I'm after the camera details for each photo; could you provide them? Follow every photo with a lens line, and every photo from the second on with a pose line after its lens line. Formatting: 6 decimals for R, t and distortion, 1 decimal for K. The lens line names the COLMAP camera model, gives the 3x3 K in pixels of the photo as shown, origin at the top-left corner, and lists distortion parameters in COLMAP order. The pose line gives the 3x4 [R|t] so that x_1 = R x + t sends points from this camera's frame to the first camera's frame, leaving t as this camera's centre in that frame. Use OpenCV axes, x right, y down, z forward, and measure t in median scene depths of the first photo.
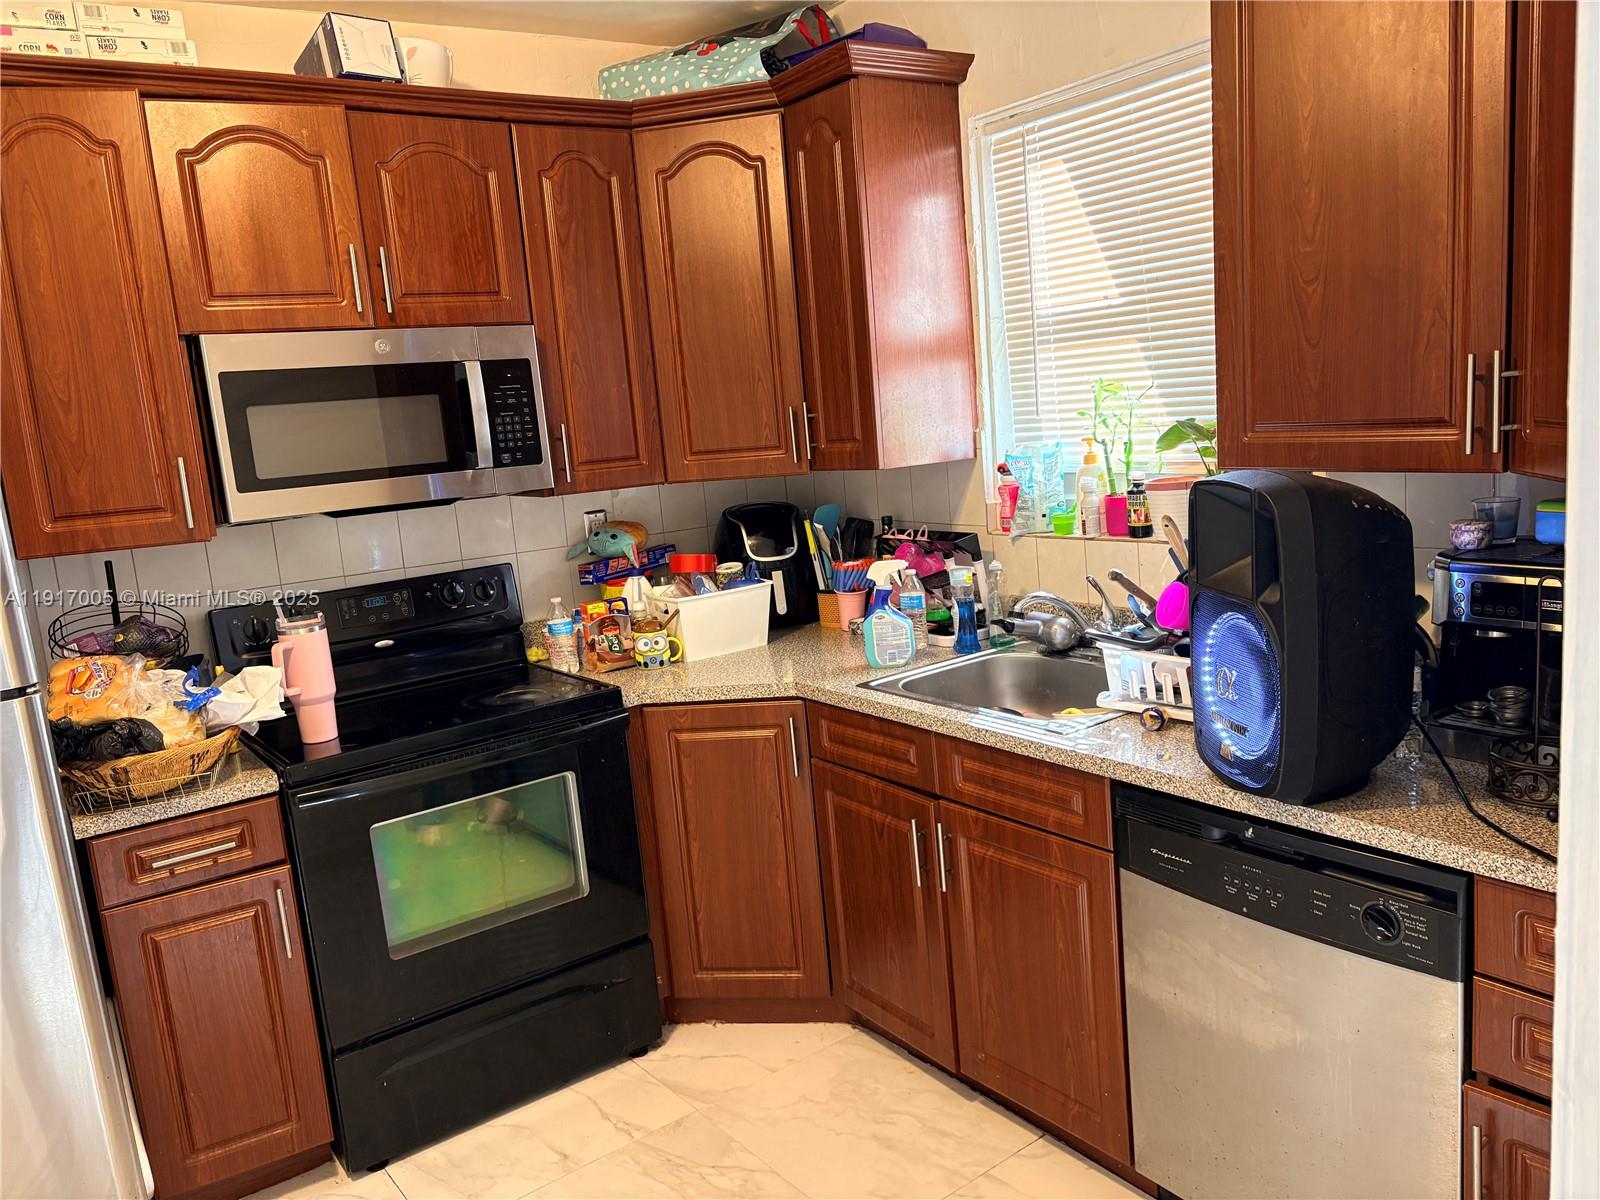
lens RADIAL K [[1208.6, 0, 800.4], [0, 1208.6, 604.1], [0, 0, 1]] dist [0.047027, -0.045927]
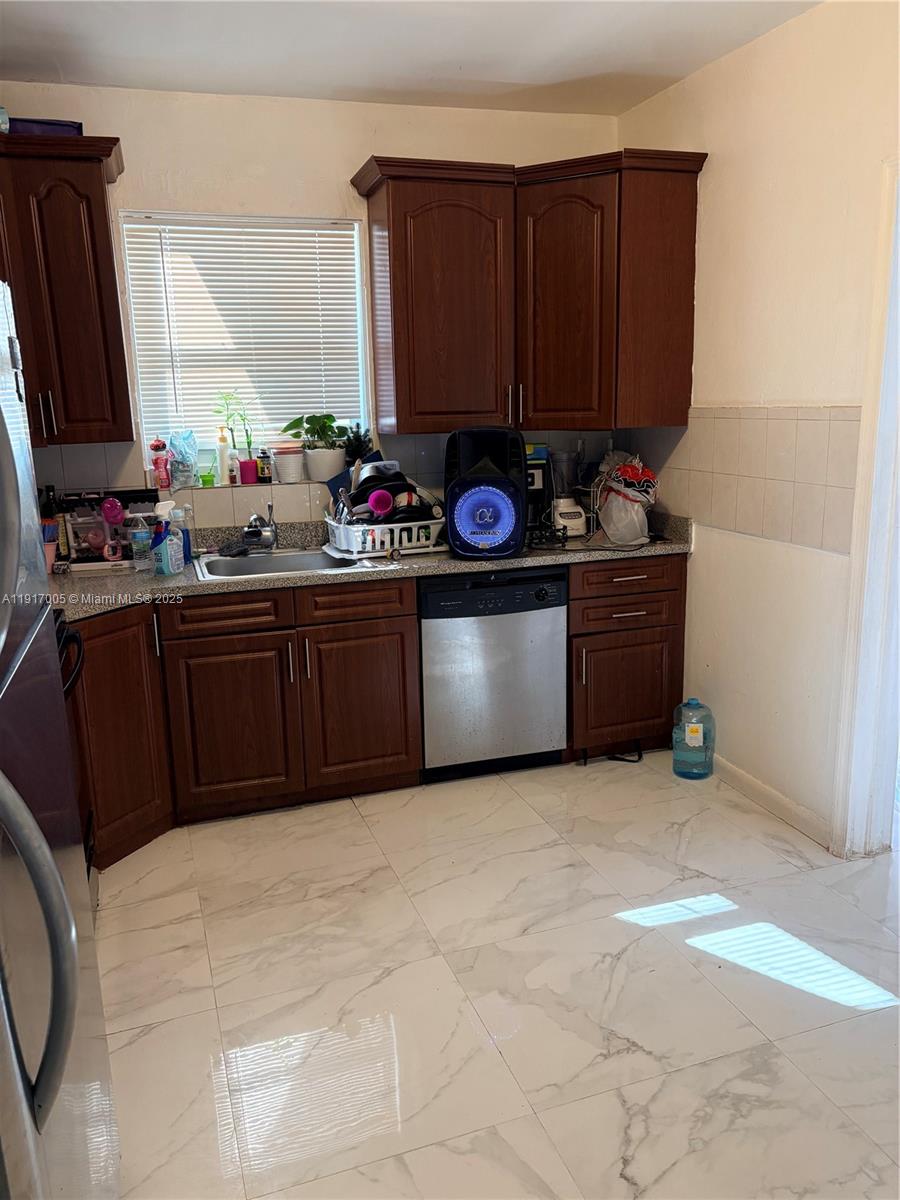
lens RADIAL K [[906.4, 0, 449.0], [0, 906.4, 600.4], [0, 0, 1]] dist [0.047027, -0.045927]
pose [[0.310100, -0.128895, 0.941926, -0.907999], [0.160763, 0.983608, 0.081672, 0.047940], [-0.937013, 0.126100, 0.325738, 0.337041]]
